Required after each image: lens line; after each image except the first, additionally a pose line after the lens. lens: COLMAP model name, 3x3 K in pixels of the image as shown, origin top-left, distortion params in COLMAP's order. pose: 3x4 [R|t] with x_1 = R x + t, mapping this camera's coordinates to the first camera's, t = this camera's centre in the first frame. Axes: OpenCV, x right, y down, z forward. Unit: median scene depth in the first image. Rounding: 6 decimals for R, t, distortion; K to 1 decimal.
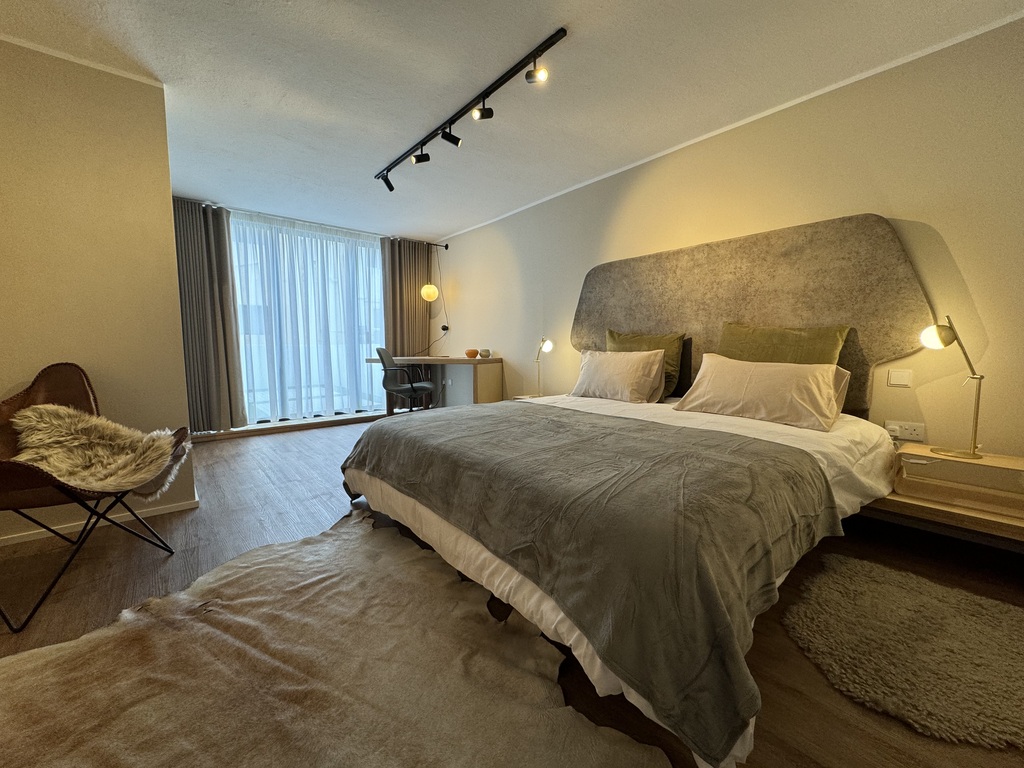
lens RADIAL K [[410.1, 0, 514.4], [0, 410.1, 386.1], [0, 0, 1]] dist [-0.001607, -0.000246]
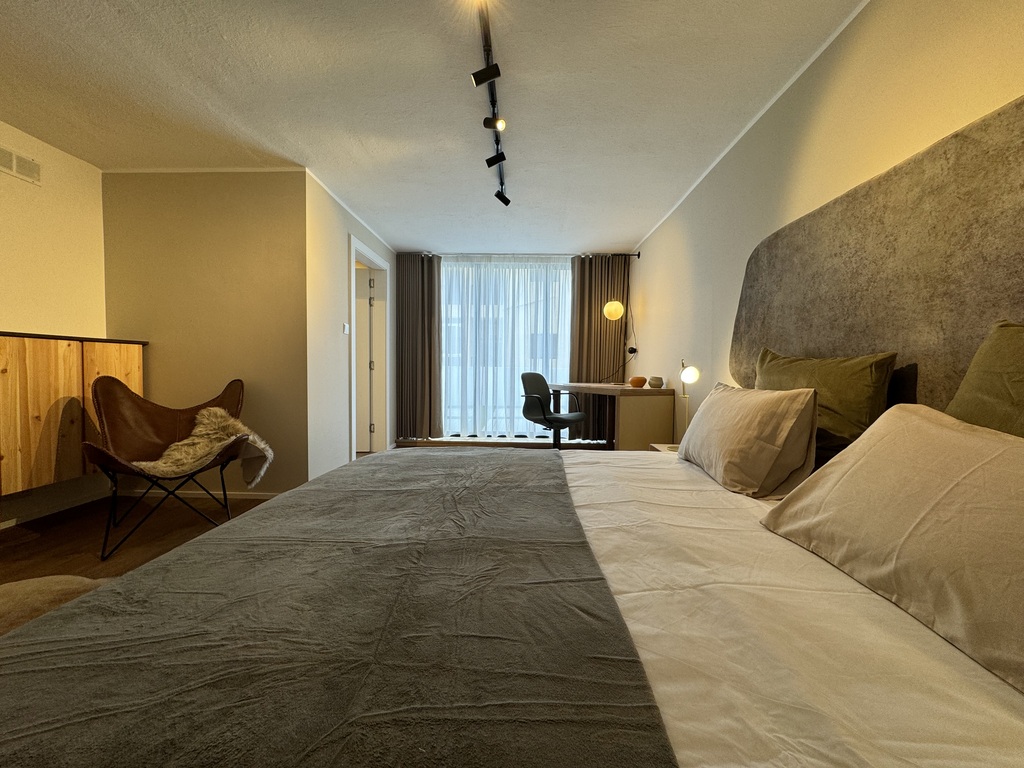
lens RADIAL K [[410.1, 0, 510.4], [0, 410.1, 384.0], [0, 0, 1]] dist [-0.001607, -0.000246]
pose [[0.738800, 0.038143, -0.672844, 0.318499], [-0.079796, 0.996325, -0.031136, -0.039218], [0.669184, 0.076694, 0.739129, 0.317316]]
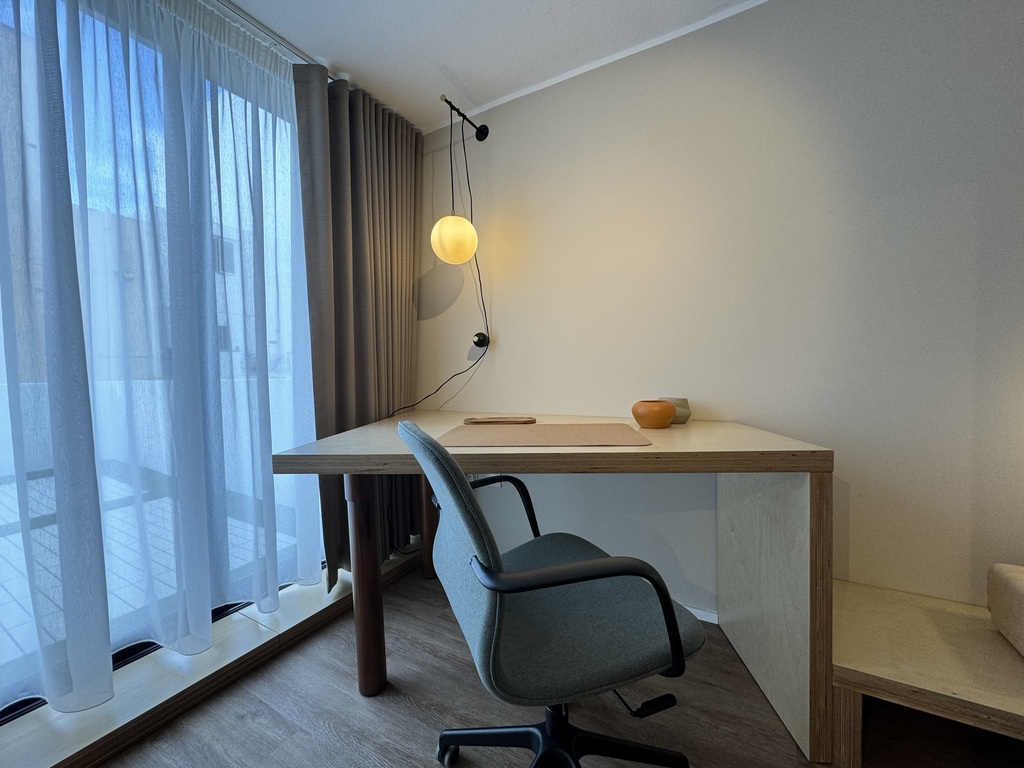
lens RADIAL K [[410.1, 0, 506.2], [0, 410.1, 376.2], [0, 0, 1]] dist [-0.001607, -0.000246]
pose [[0.941773, -0.032647, 0.334662, -0.409453], [0.060322, 0.995533, -0.072638, -0.118683], [-0.330795, 0.088596, 0.939535, 0.947724]]
